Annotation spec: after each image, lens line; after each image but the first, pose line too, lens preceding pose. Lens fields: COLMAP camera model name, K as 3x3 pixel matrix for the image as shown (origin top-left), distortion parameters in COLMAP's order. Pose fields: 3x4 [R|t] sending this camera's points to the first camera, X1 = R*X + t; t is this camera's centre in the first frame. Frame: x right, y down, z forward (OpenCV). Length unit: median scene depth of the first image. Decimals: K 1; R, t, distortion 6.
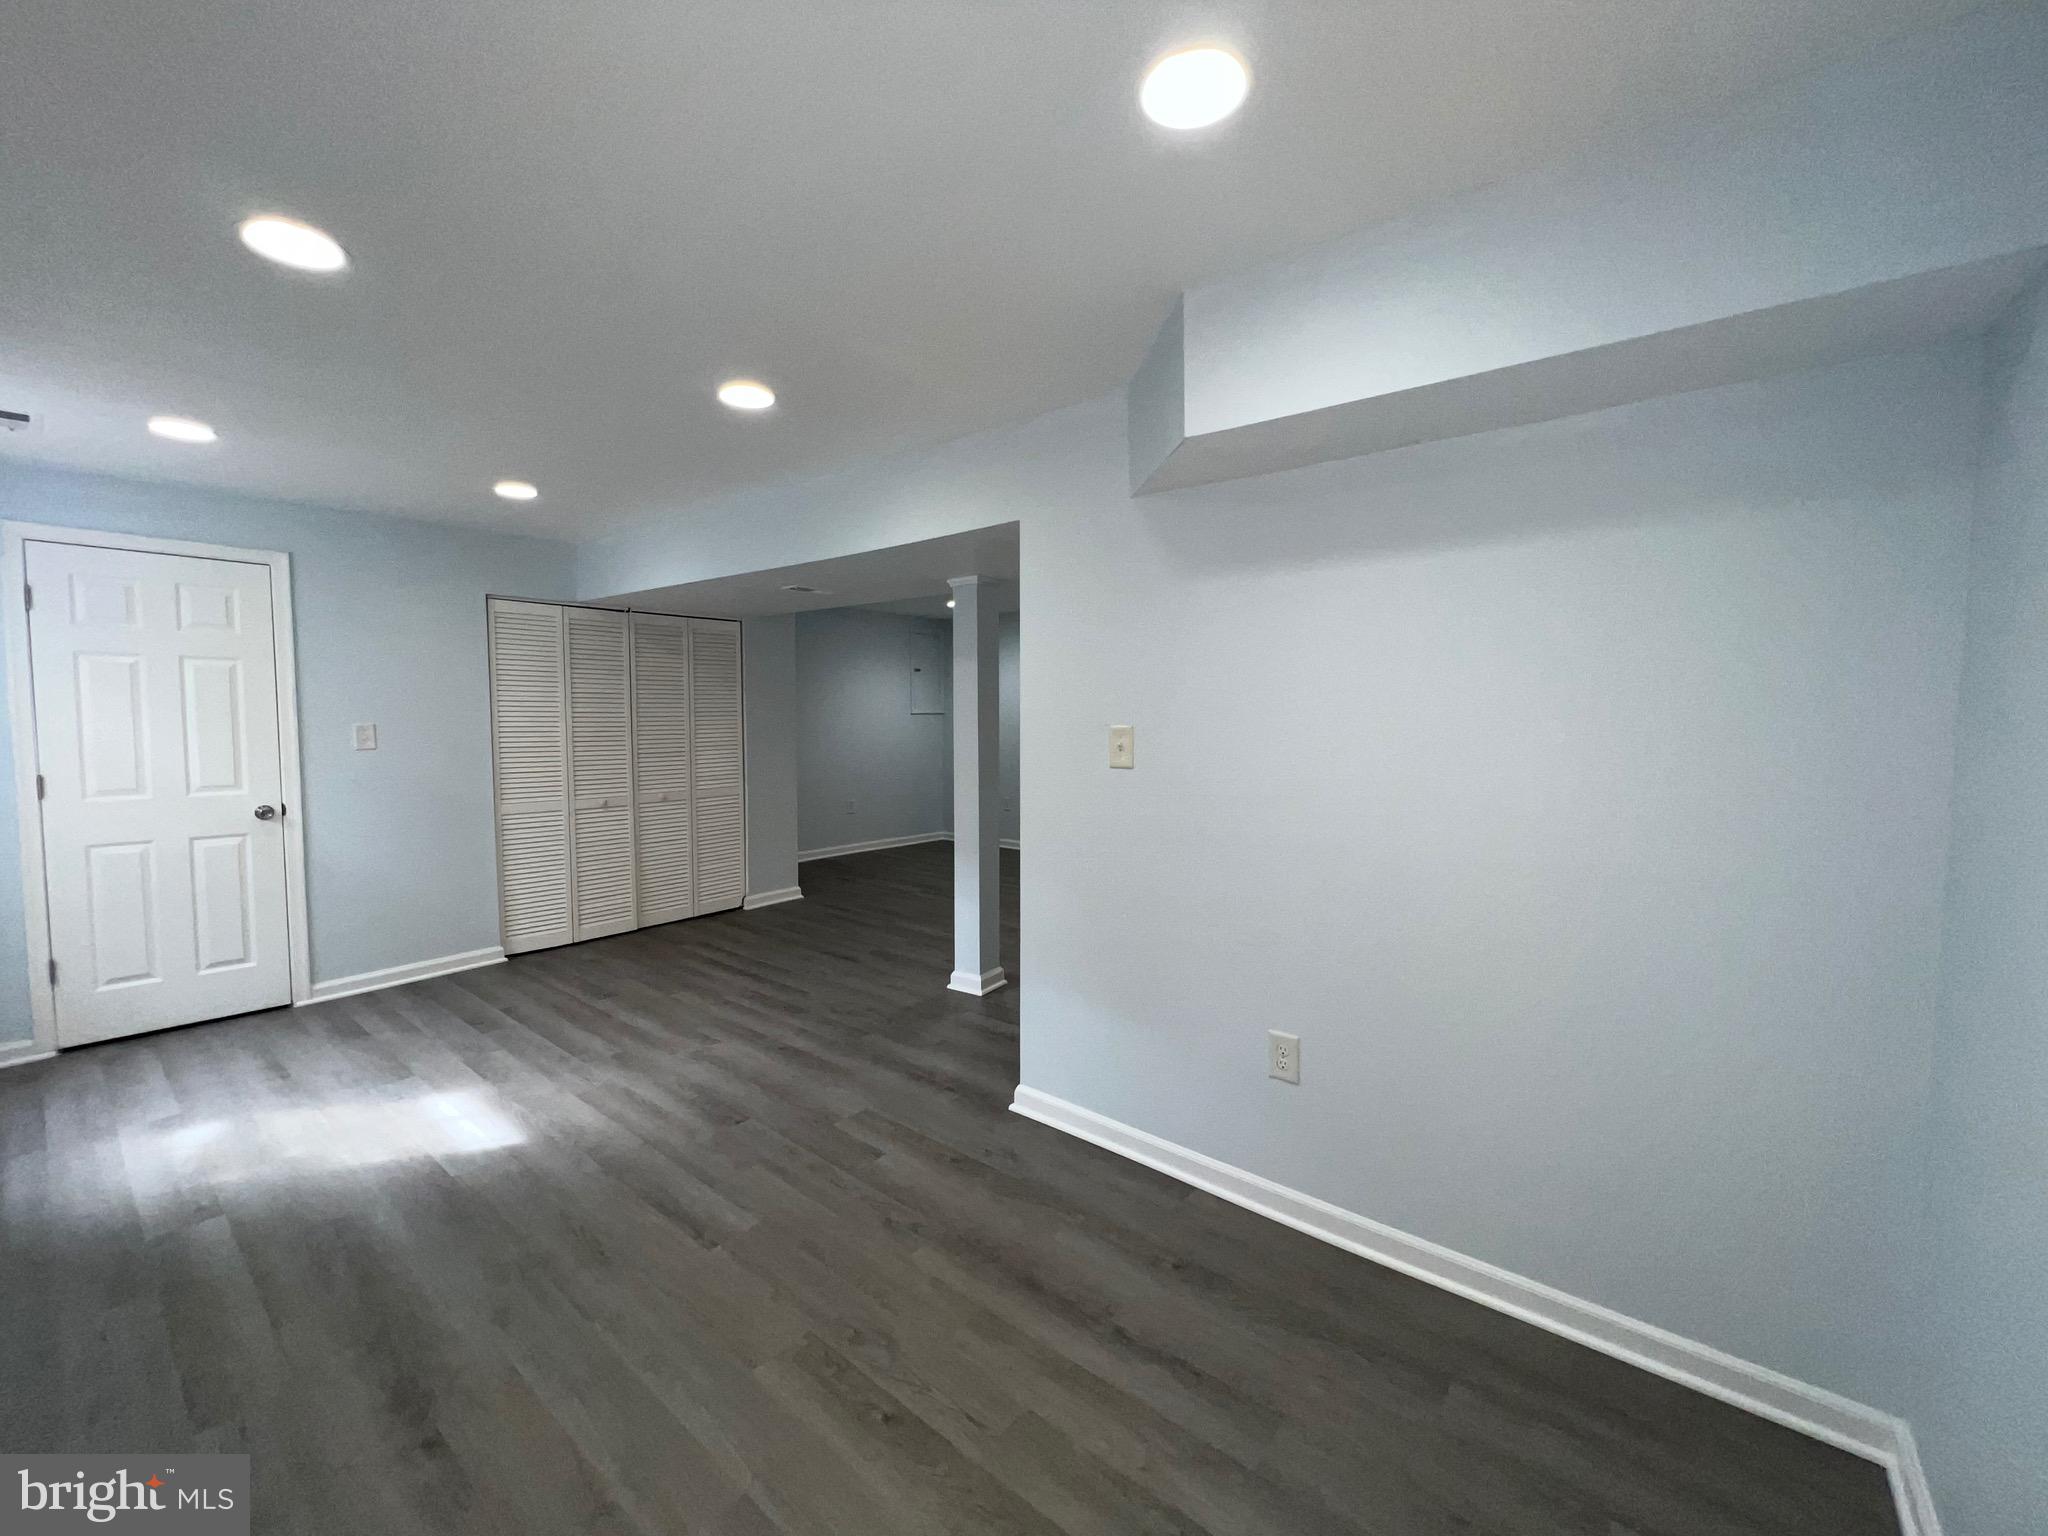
lens RADIAL K [[825.1, 0, 1022.4], [0, 825.1, 763.9], [0, 0, 1]] dist [-0.000658, 0.000312]
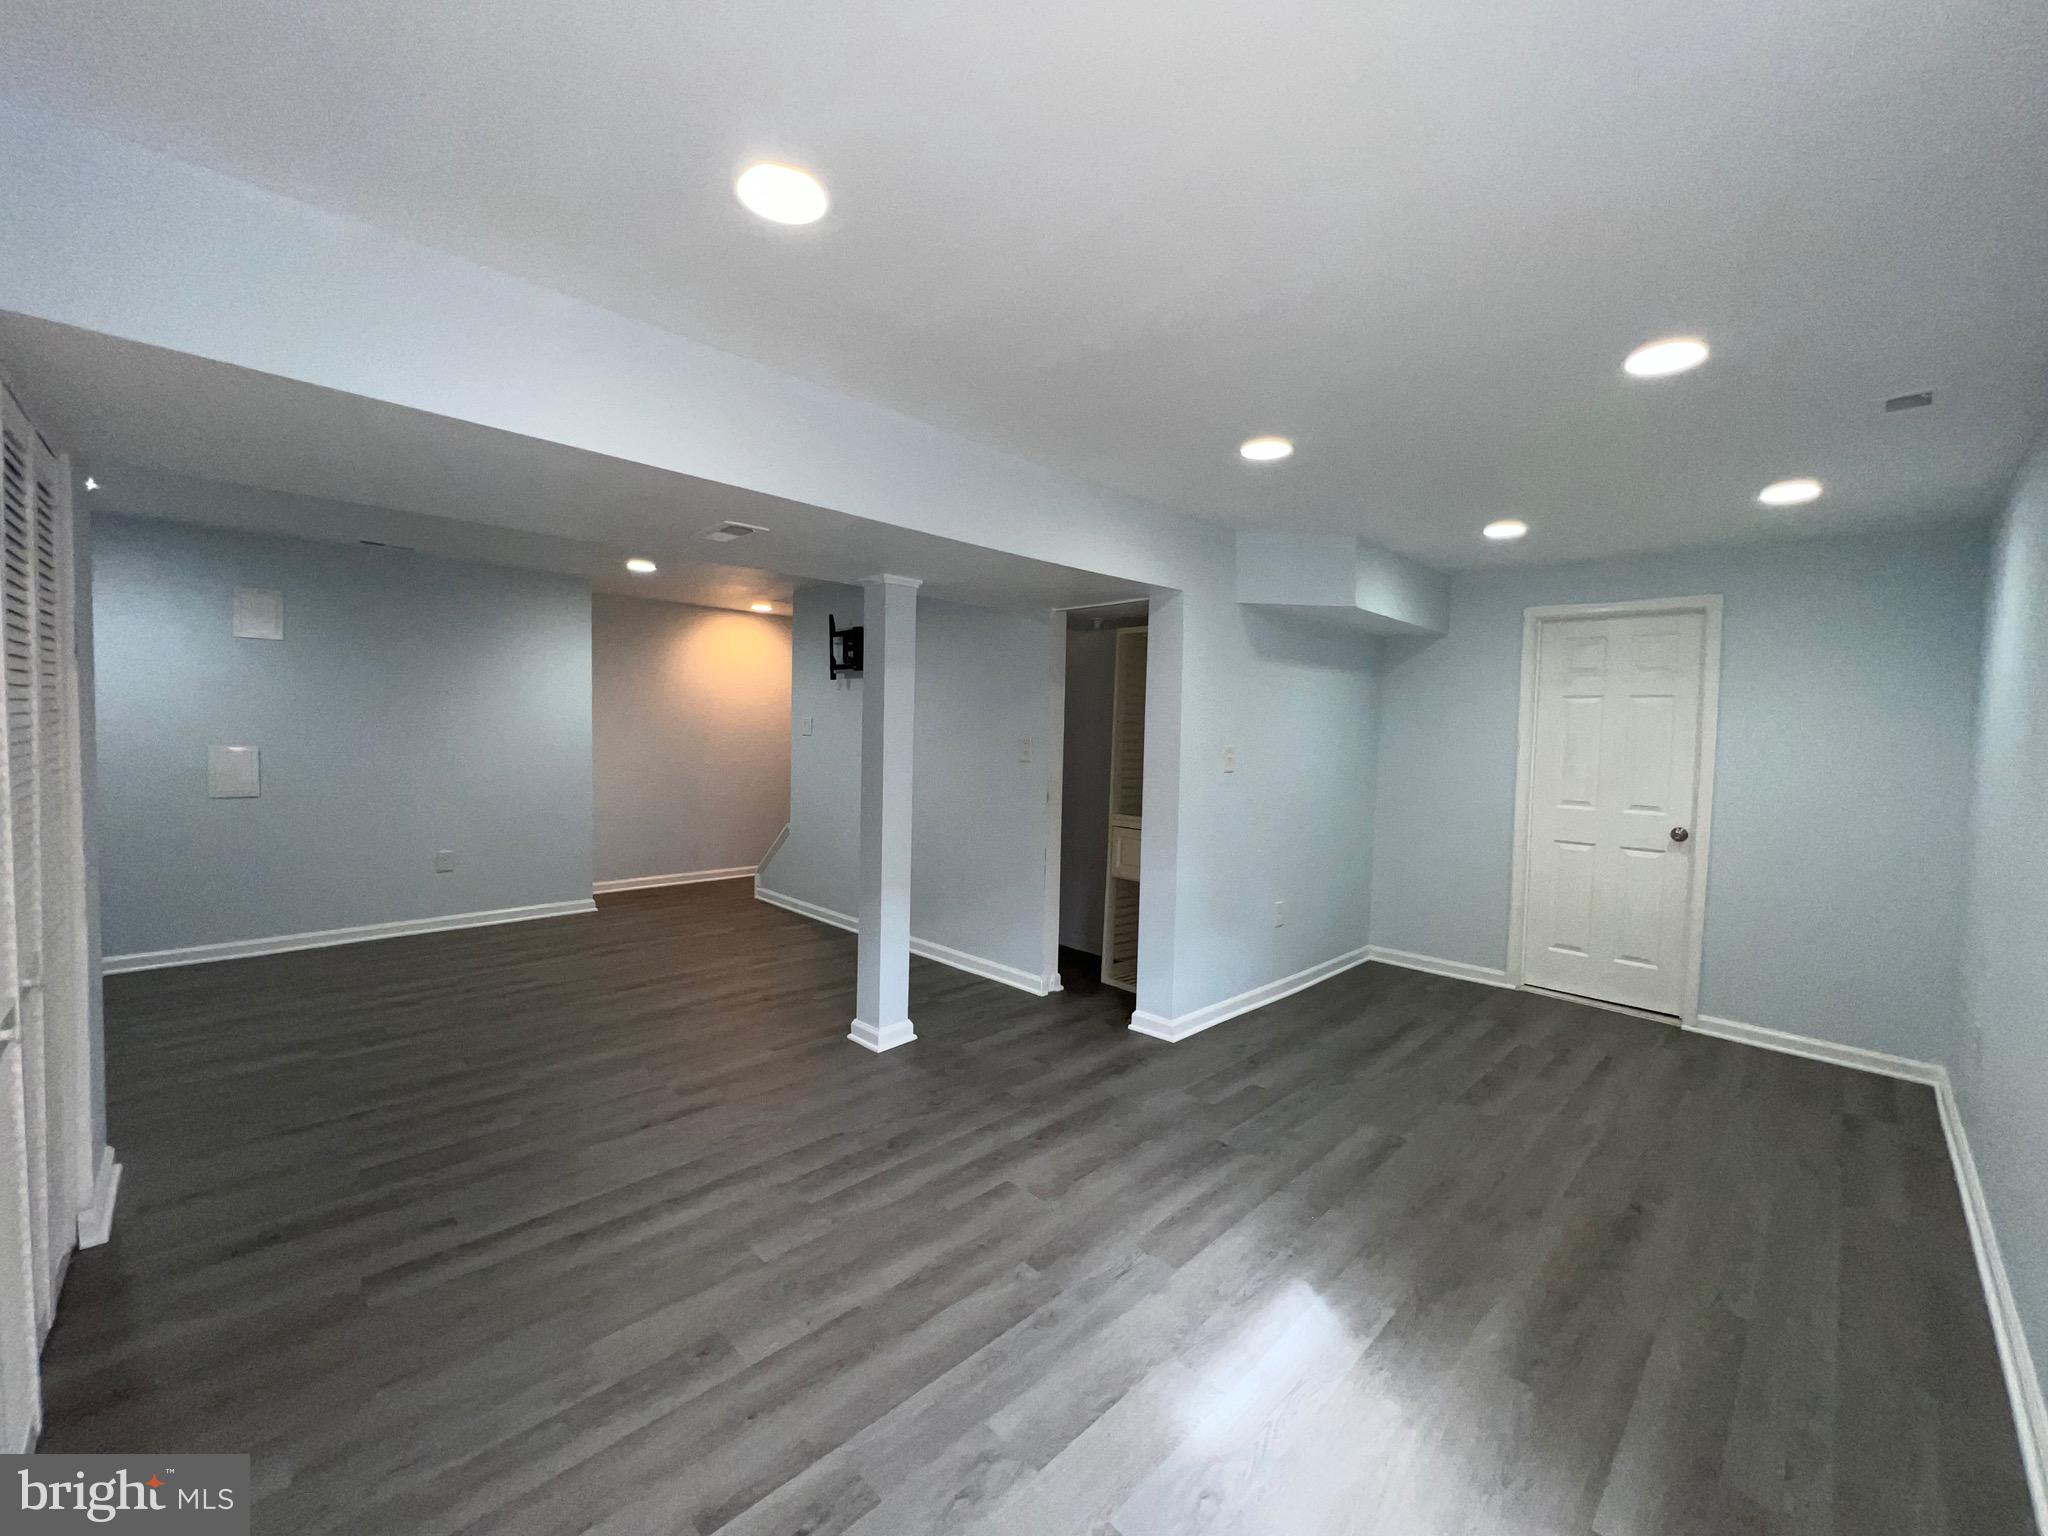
lens RADIAL K [[821.7, 0, 1022.0], [0, 821.7, 767.0], [0, 0, 1]] dist [-0.001060, -0.000036]
pose [[0.105247, -0.045807, 0.993391, -1.141985], [0.036868, 0.998432, 0.042133, -0.066727], [-0.993762, 0.032190, 0.106771, 0.952243]]
